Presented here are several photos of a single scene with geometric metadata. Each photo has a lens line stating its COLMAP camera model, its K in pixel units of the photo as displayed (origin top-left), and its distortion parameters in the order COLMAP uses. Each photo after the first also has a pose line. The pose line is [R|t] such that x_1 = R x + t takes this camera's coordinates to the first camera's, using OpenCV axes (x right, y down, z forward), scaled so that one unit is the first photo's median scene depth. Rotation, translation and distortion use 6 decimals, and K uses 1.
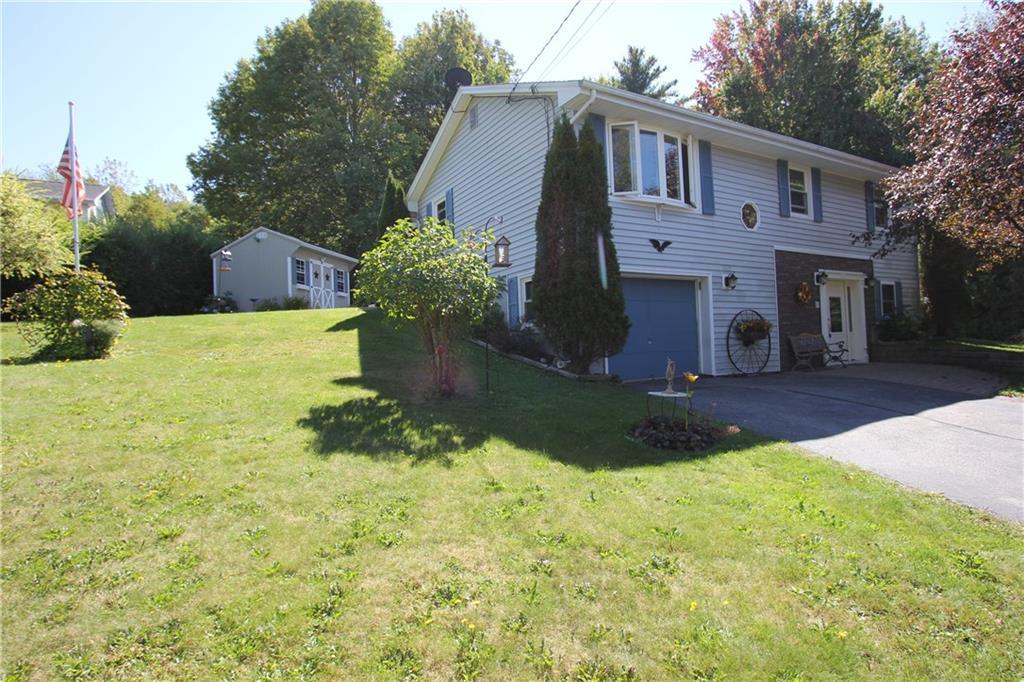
lens RADIAL K [[562.2, 0, 514.5], [0, 562.2, 341.7], [0, 0, 1]] dist [-0.011191, 0.002191]
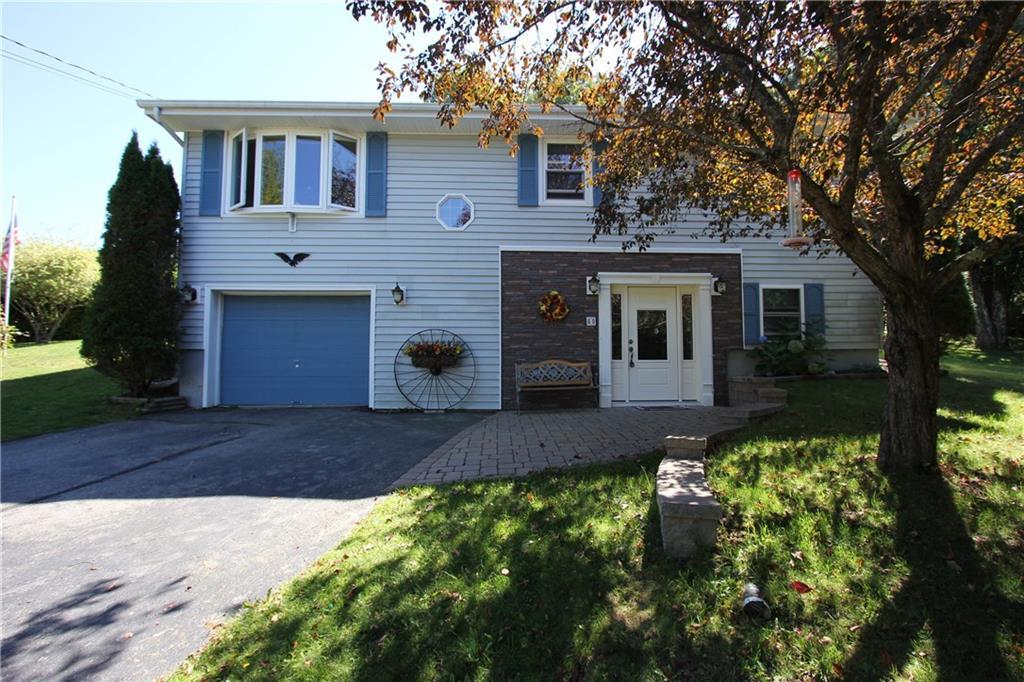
lens RADIAL K [[469.8, 0, 513.1], [0, 469.8, 360.2], [0, 0, 1]] dist [-0.019812, -0.000014]
pose [[0.869975, 0.015411, -0.492855, 0.863133], [-0.021195, 0.999756, -0.006151, -0.011136], [0.492641, 0.015798, 0.870089, 0.484308]]
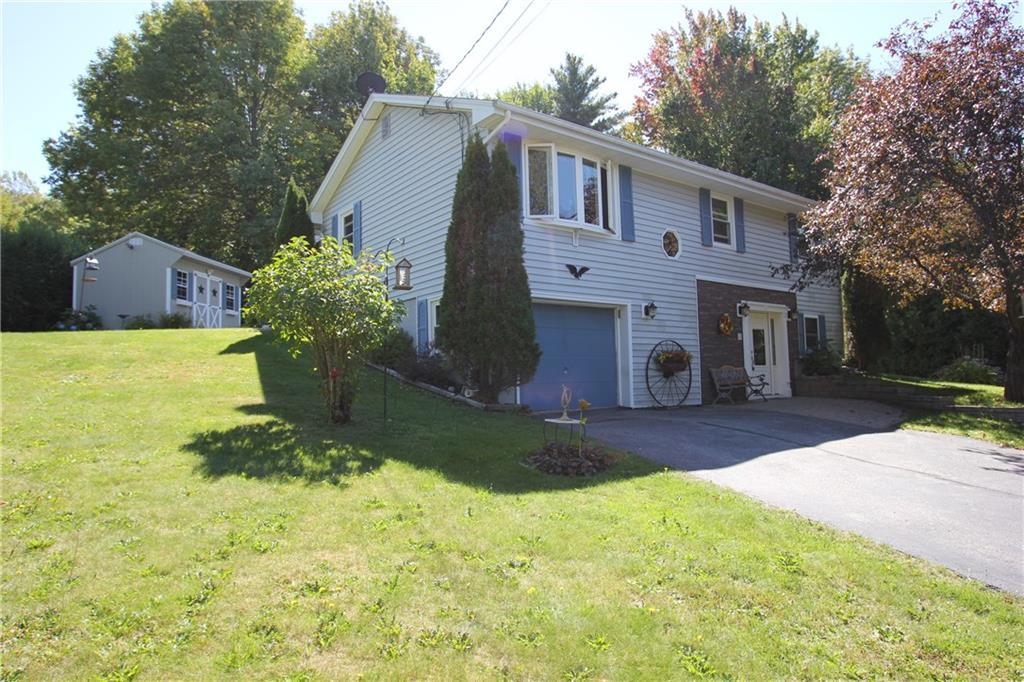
lens RADIAL K [[640.1, 0, 512.4], [0, 640.1, 338.4], [0, 0, 1]] dist [-0.006269, 0.003935]
pose [[0.992913, 0.022933, 0.116609, 0.021535], [-0.016658, 0.998374, -0.054507, 0.004608], [-0.117669, 0.052179, 0.991681, -0.063439]]
